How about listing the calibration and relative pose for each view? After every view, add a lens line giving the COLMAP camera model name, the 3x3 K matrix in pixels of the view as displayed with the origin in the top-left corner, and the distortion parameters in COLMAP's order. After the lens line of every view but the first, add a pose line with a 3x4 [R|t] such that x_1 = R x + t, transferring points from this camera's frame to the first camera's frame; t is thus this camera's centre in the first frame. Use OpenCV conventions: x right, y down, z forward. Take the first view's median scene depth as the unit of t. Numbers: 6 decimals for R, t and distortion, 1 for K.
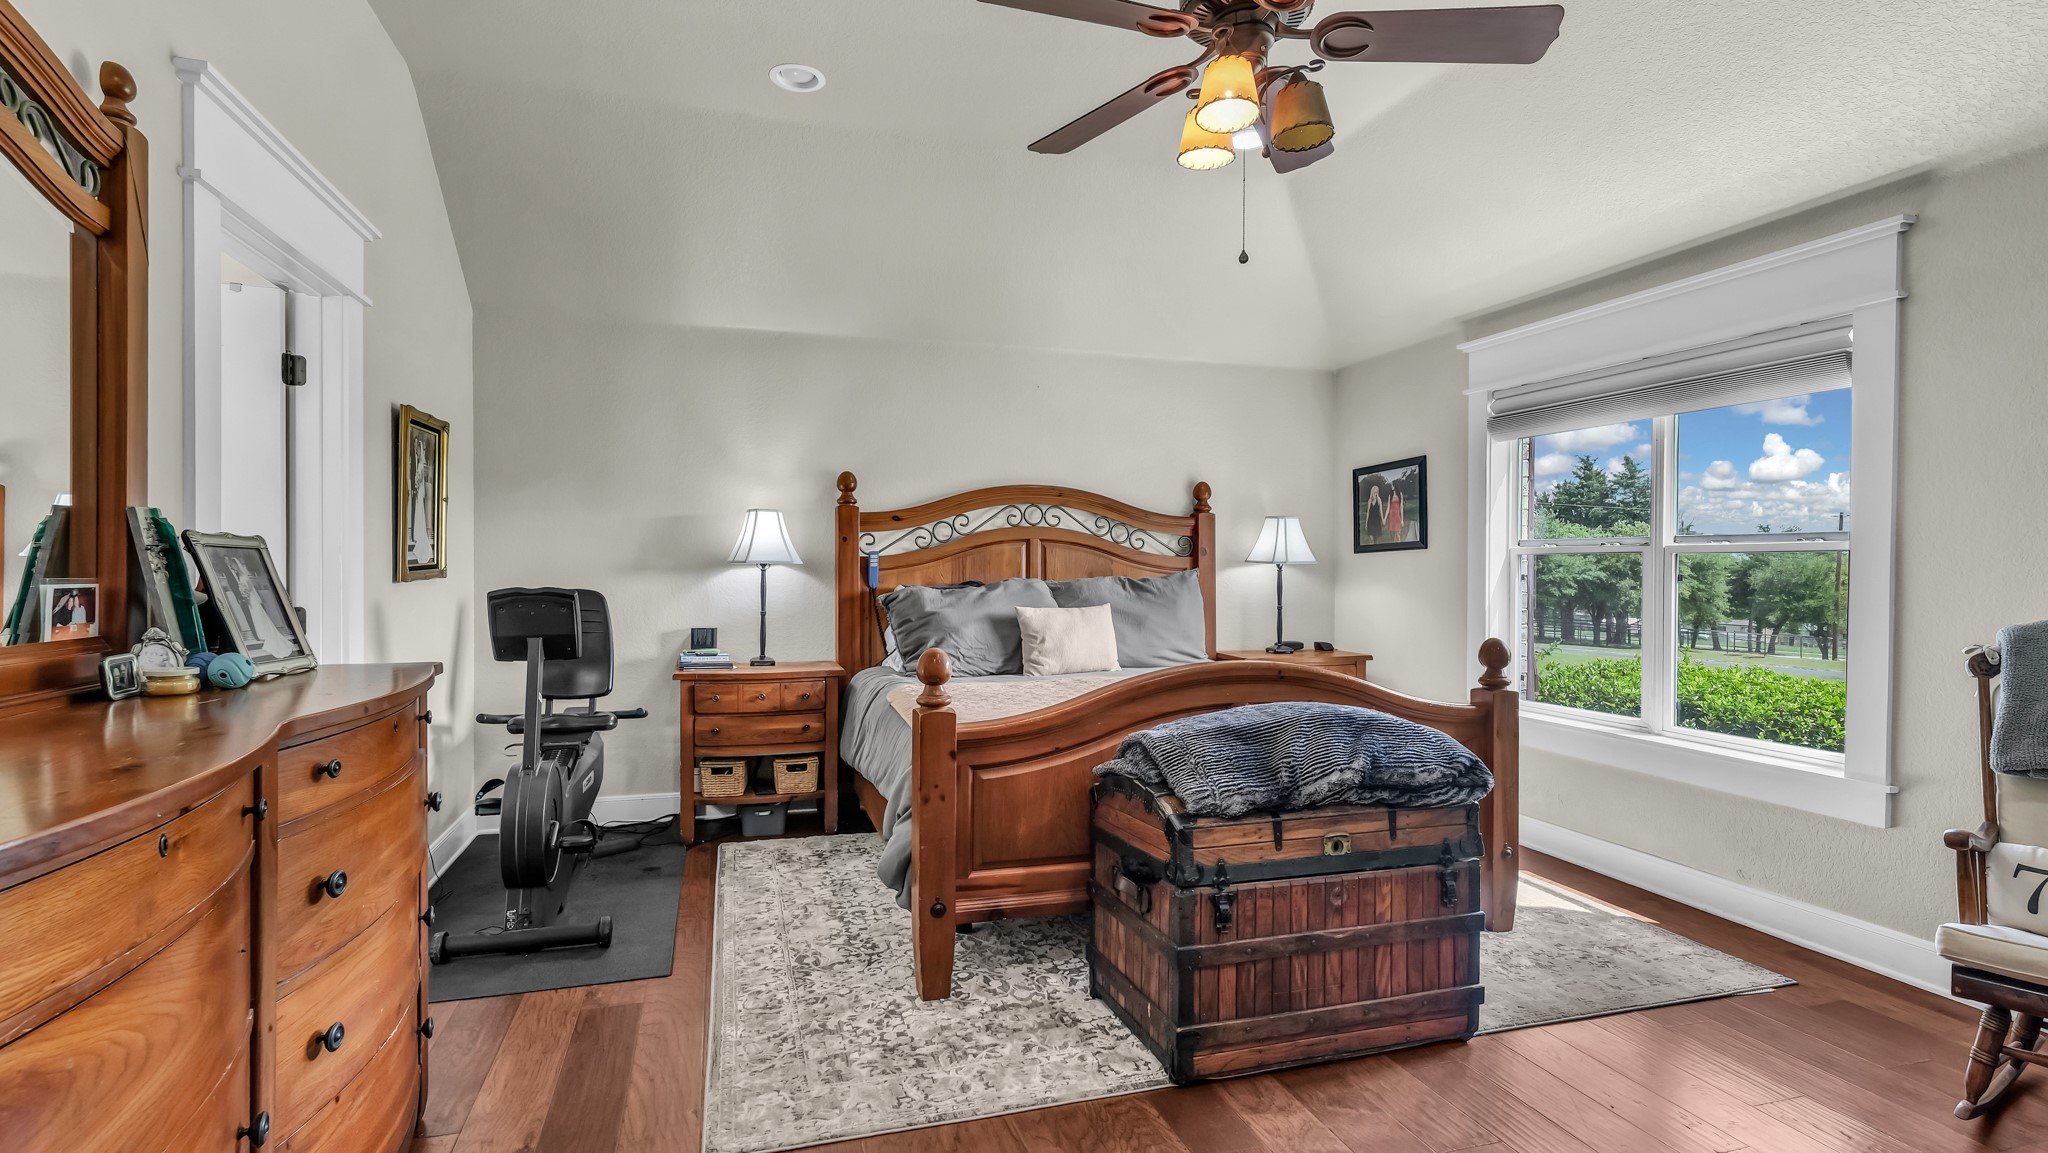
lens RADIAL K [[967.6, 0, 1023.3], [0, 967.6, 585.1], [0, 0, 1]] dist [-0.011825, 0.000103]
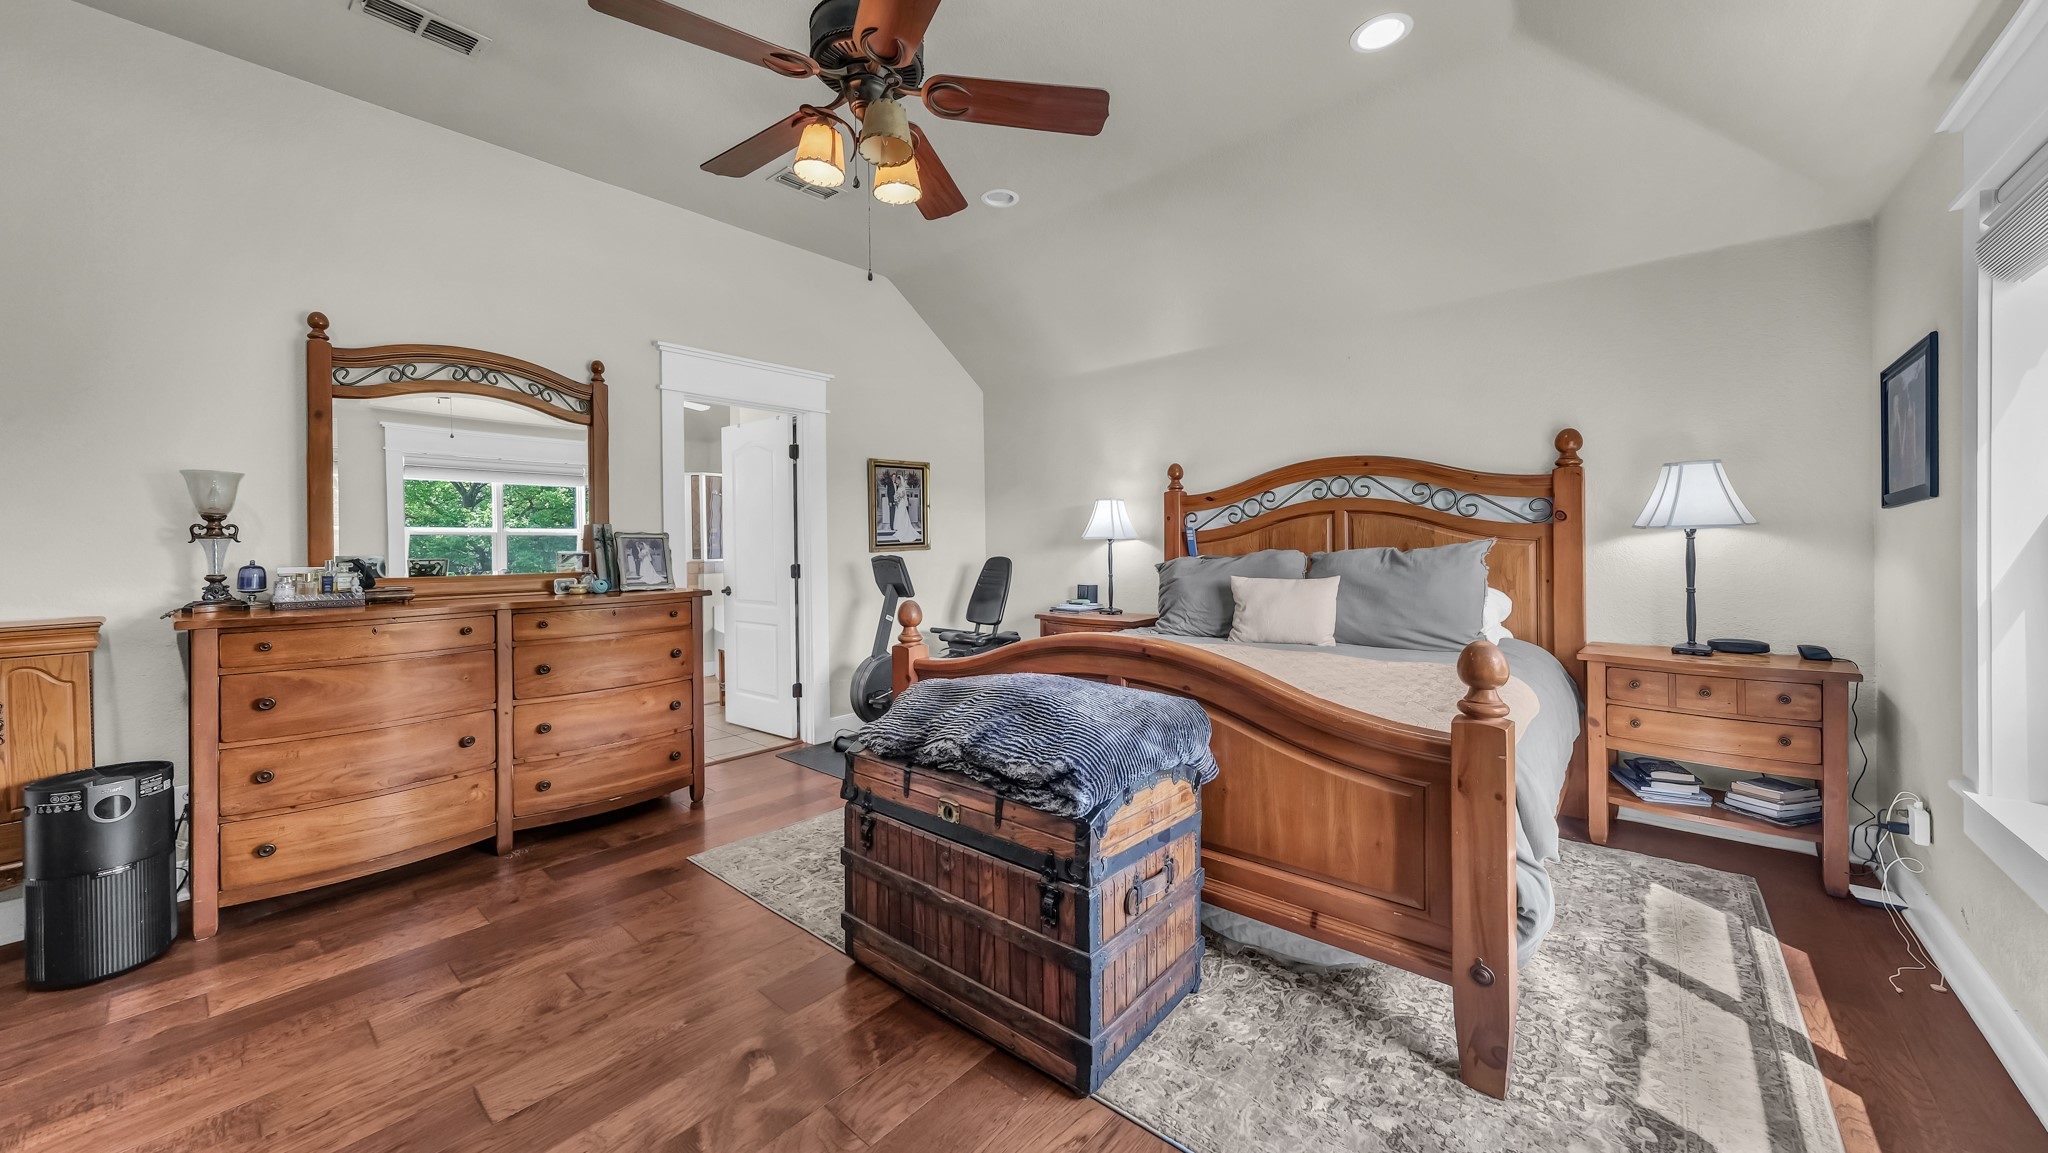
lens RADIAL K [[737.9, 0, 1008.1], [0, 737.9, 548.5], [0, 0, 1]] dist [0.006994, 0.001775]
pose [[0.531648, -0.000428, -0.846965, 0.532461], [-0.001556, 0.999998, -0.001482, -0.006640], [0.846964, 0.002106, 0.531646, 0.324925]]
